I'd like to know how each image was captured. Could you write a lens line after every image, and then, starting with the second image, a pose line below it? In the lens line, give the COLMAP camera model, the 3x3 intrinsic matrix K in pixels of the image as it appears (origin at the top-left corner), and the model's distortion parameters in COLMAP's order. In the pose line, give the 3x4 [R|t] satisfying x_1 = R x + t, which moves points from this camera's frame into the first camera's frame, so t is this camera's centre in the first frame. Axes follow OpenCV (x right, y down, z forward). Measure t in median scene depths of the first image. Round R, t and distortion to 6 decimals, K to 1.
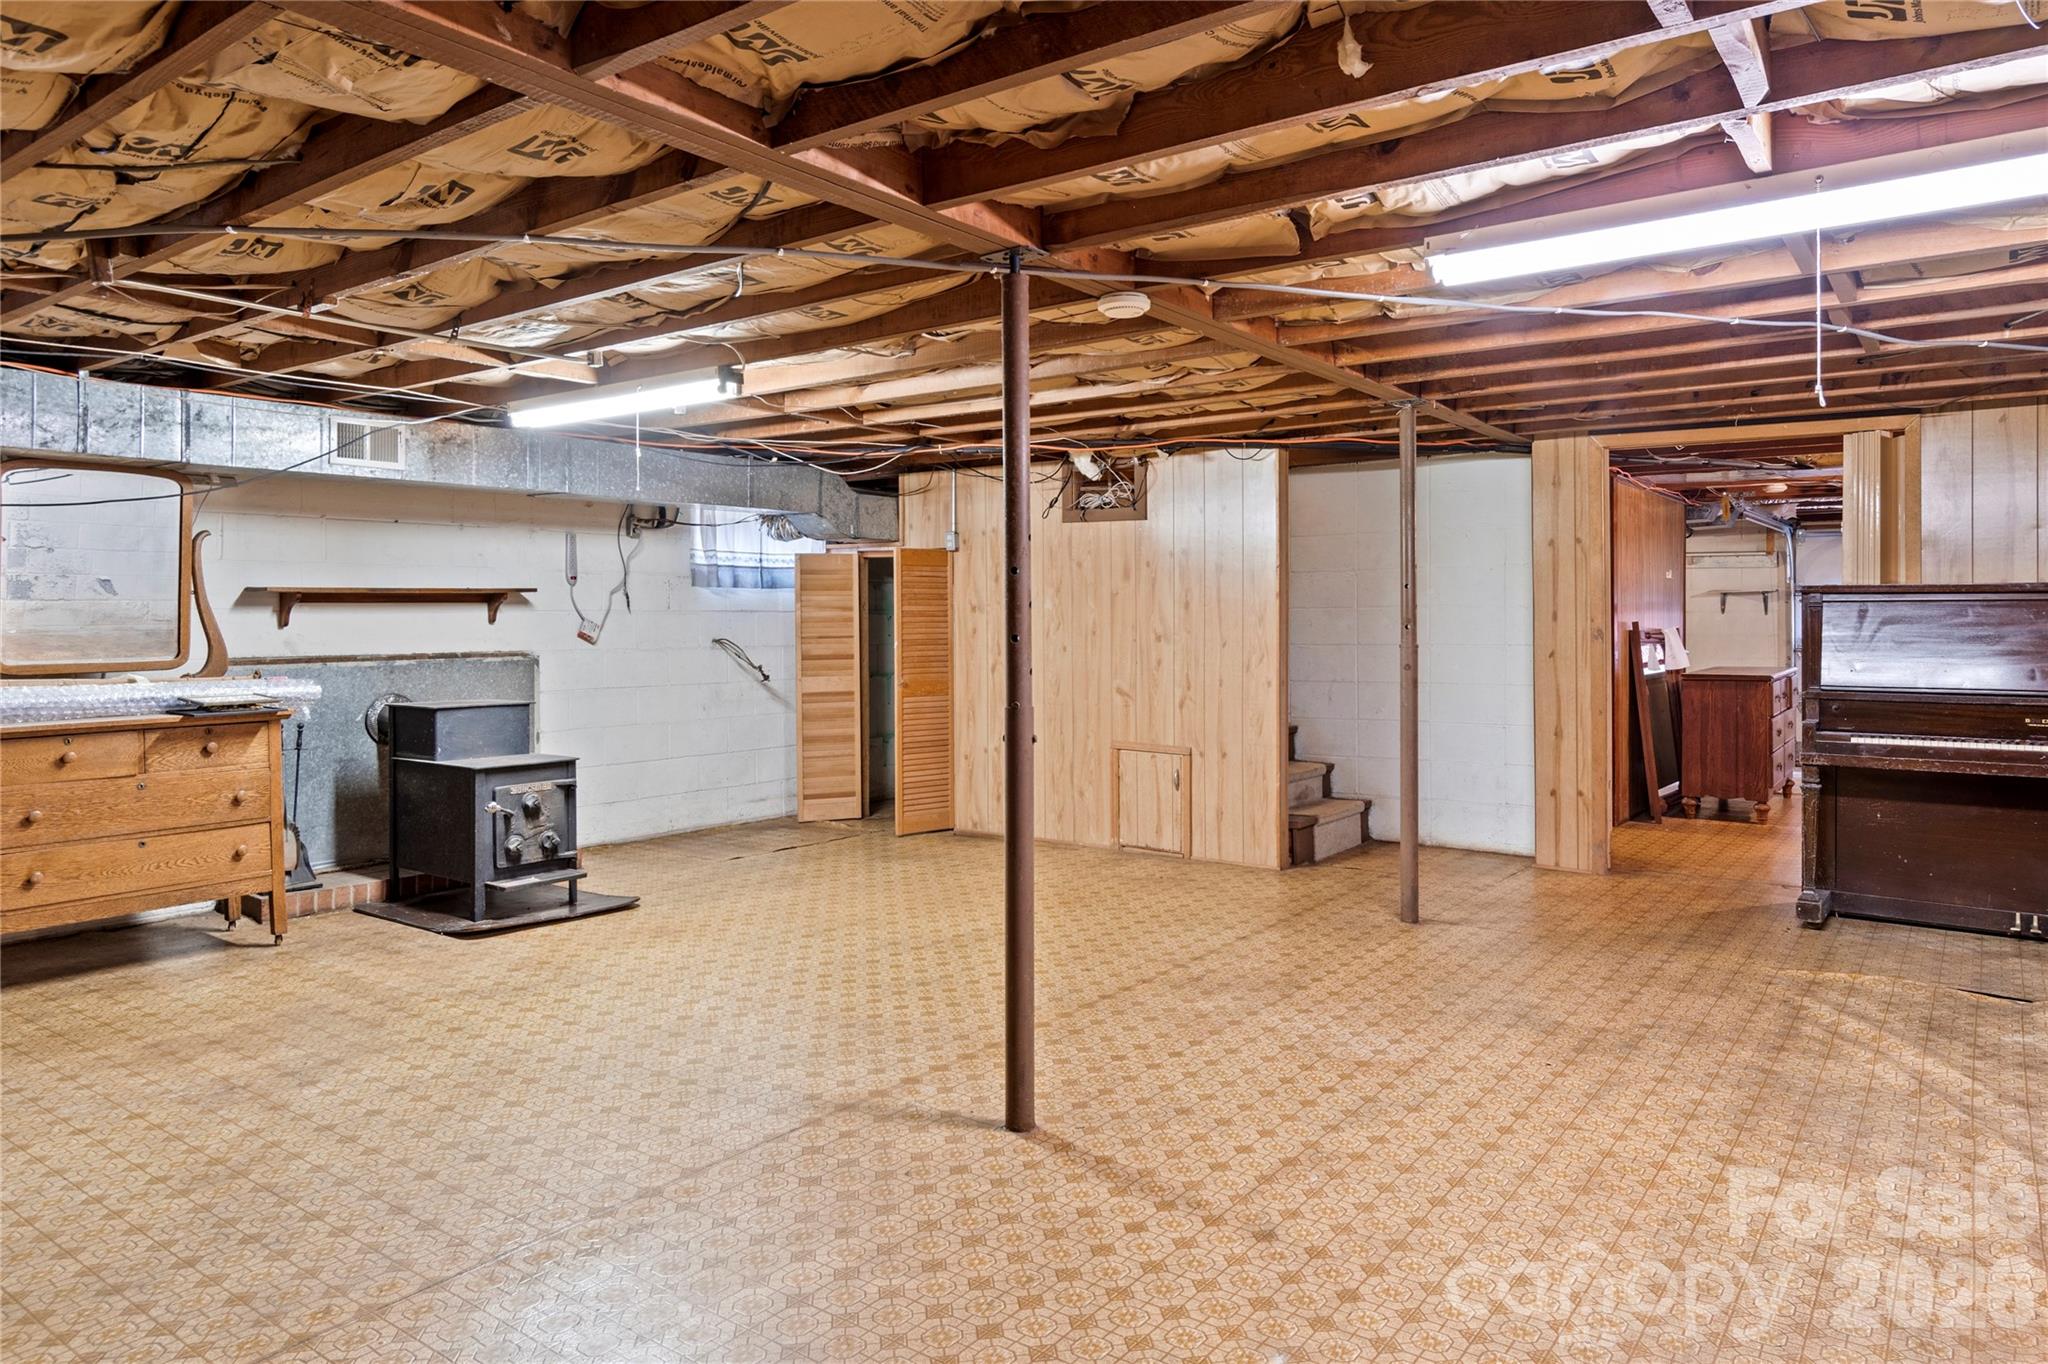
lens RADIAL K [[1205.3, 0, 1080.8], [0, 1205.3, 678.0], [0, 0, 1]] dist [-0.001812, -0.001306]
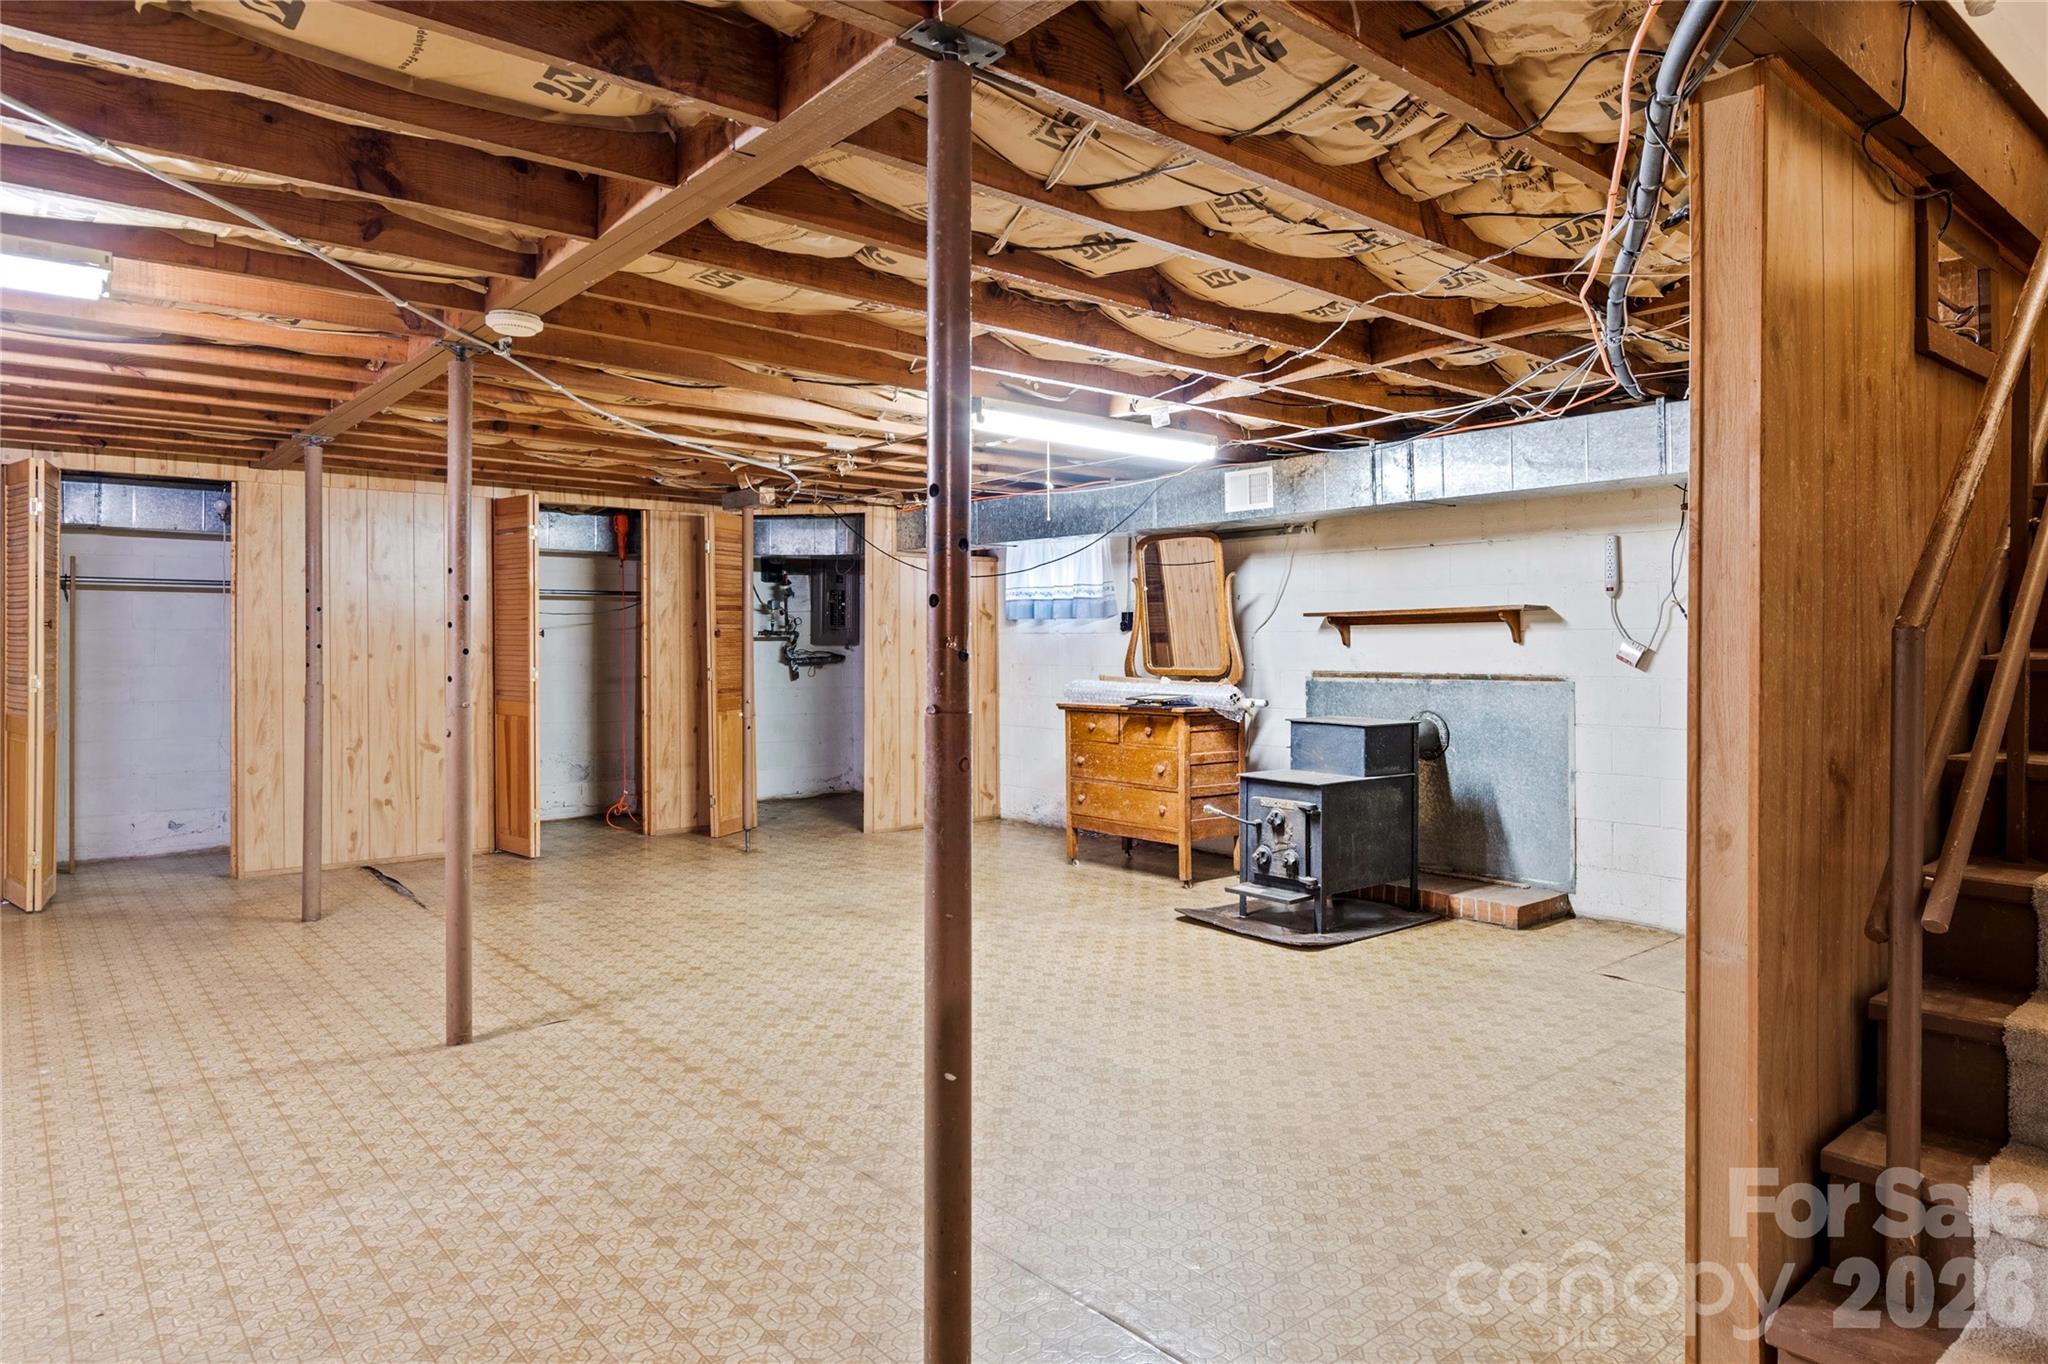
lens RADIAL K [[1205.3, 0, 1080.8], [0, 1205.3, 678.0], [0, 0, 1]] dist [-0.001812, -0.001306]
pose [[-0.188293, 0.031320, -0.981613, 0.921787], [-0.048731, 0.997962, 0.041189, -0.078792], [0.980903, 0.055590, -0.186383, 1.629931]]
